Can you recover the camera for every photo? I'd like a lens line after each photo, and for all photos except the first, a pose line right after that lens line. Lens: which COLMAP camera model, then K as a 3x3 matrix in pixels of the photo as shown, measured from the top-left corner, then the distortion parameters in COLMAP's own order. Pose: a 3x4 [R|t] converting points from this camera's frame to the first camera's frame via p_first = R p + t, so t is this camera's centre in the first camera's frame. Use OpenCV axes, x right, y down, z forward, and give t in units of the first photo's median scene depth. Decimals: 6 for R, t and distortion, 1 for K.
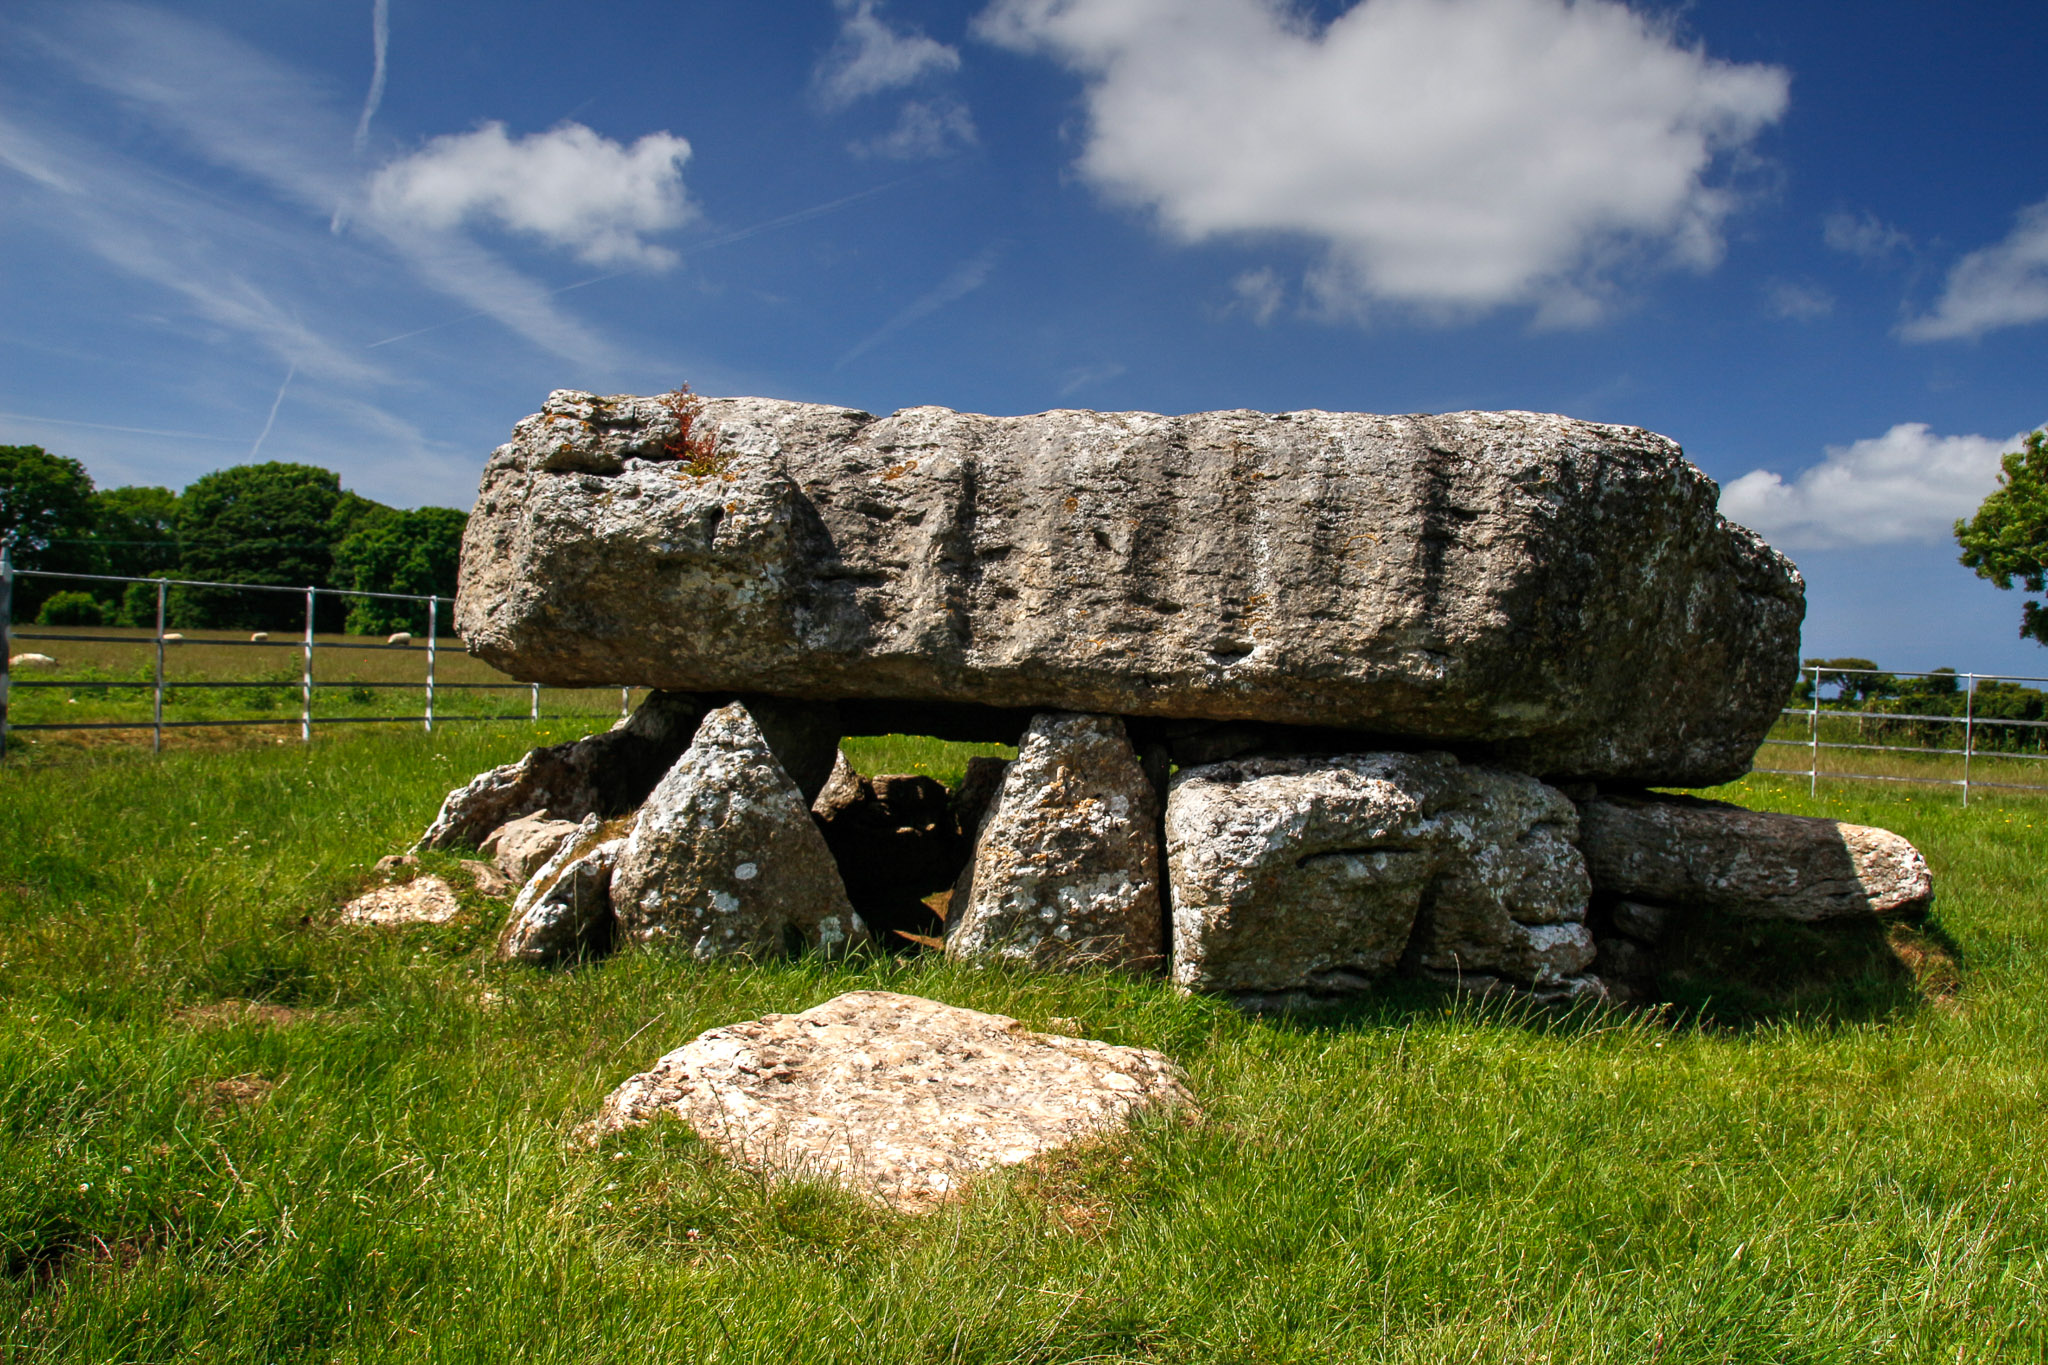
lens RADIAL K [[1733.4, 0, 1019.8], [0, 1733.4, 681.5], [0, 0, 1]] dist [-0.094026, 0.012593]
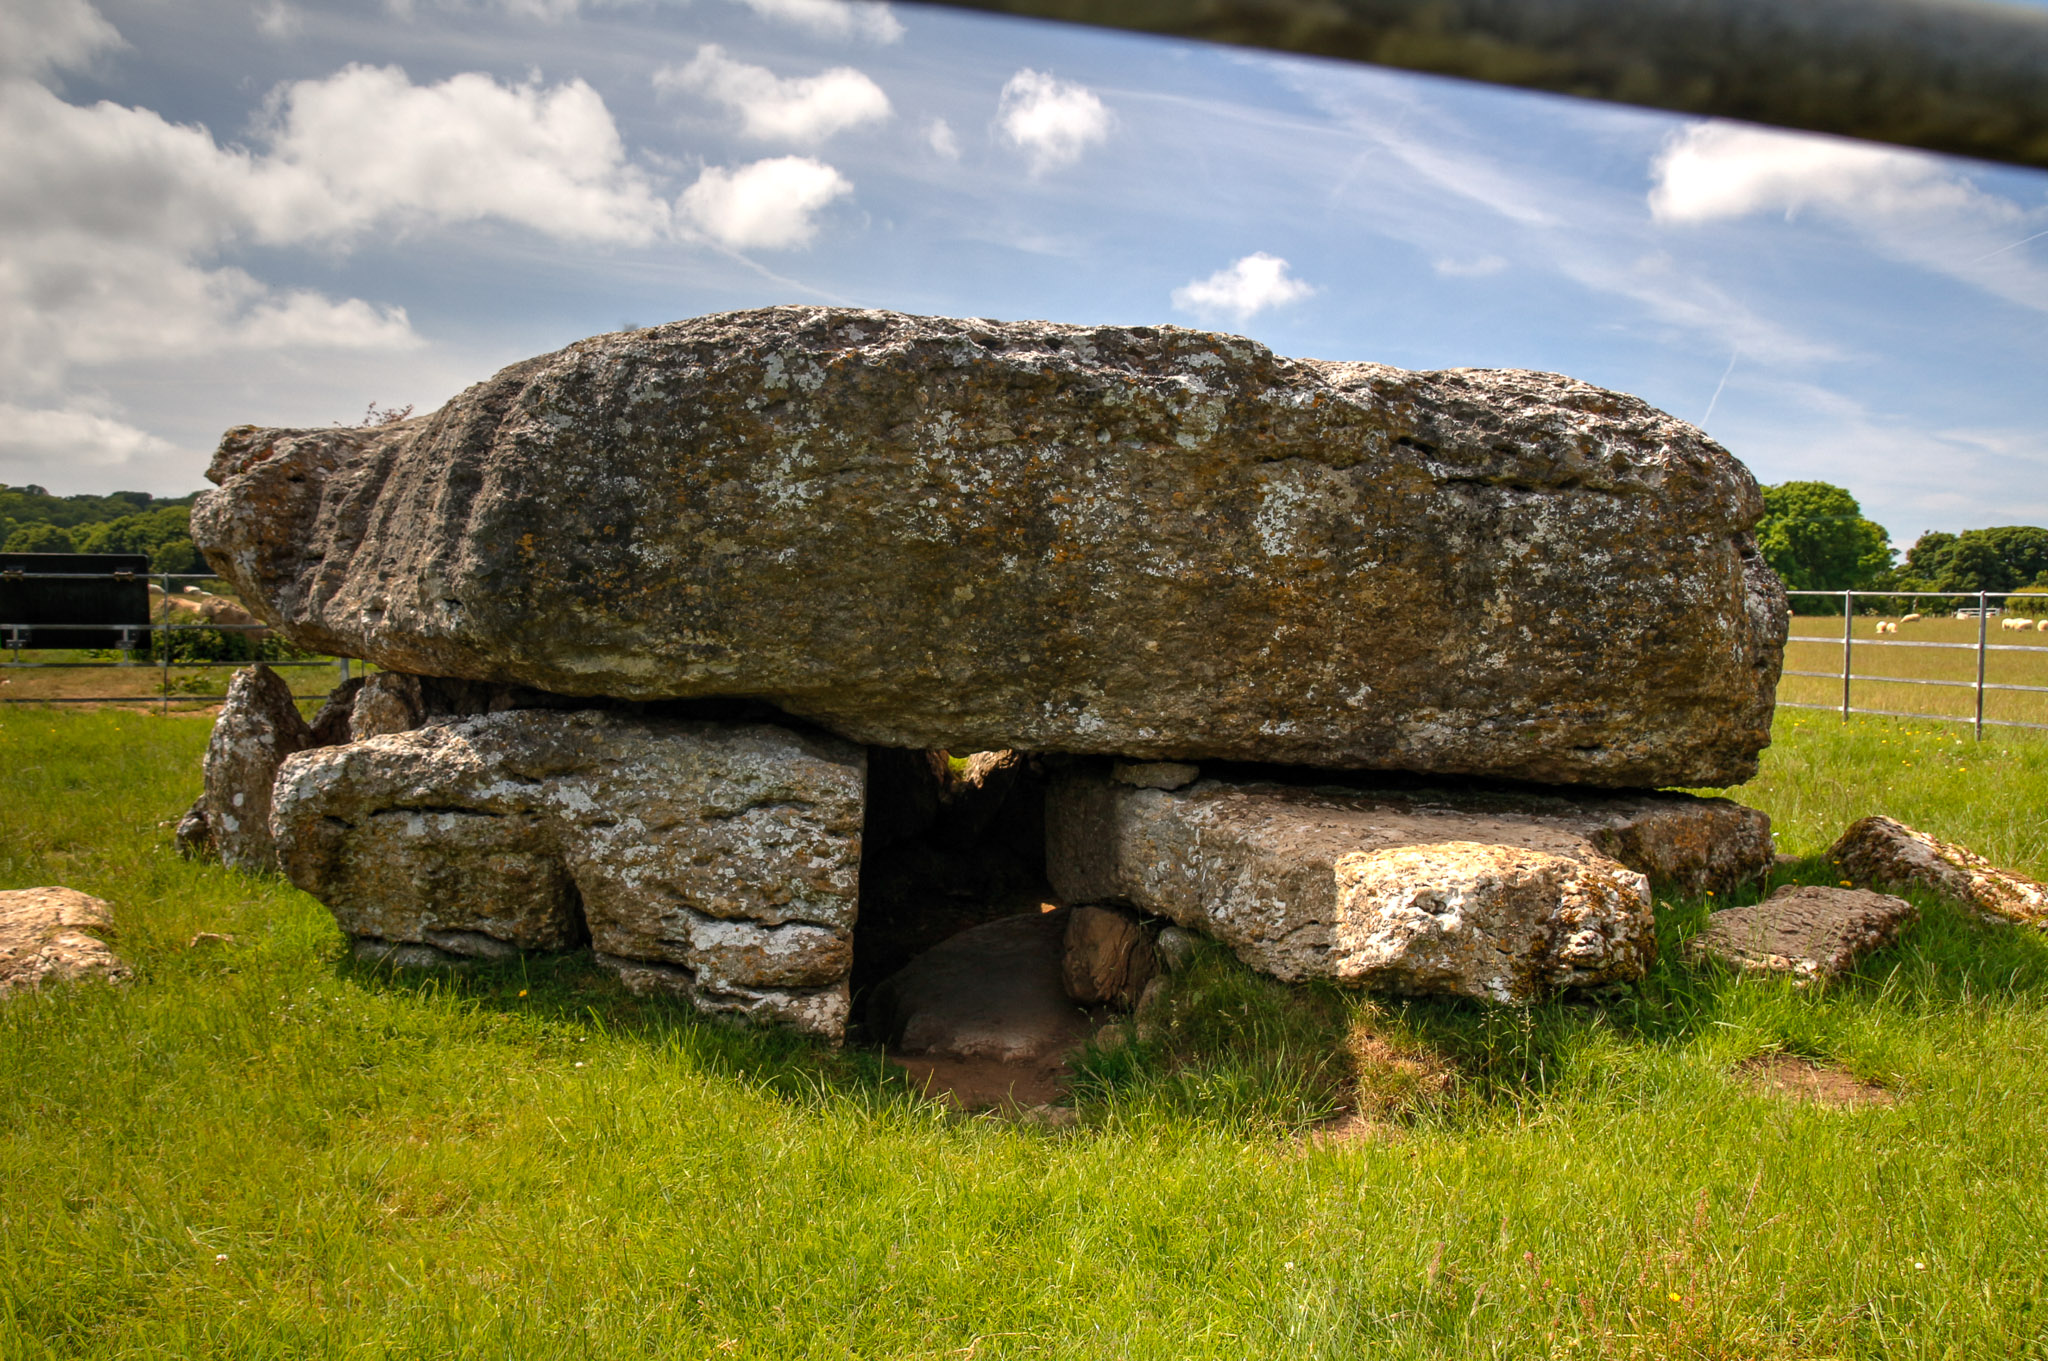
lens RADIAL K [[1733.4, 0, 1020.8], [0, 1733.4, 683.0], [0, 0, 1]] dist [-0.094026, 0.012593]
pose [[0.670851, -0.003032, -0.741586, 1.088449], [0.010345, 0.999933, 0.005270, 0.024195], [0.741520, -0.011207, 0.670837, 0.574064]]
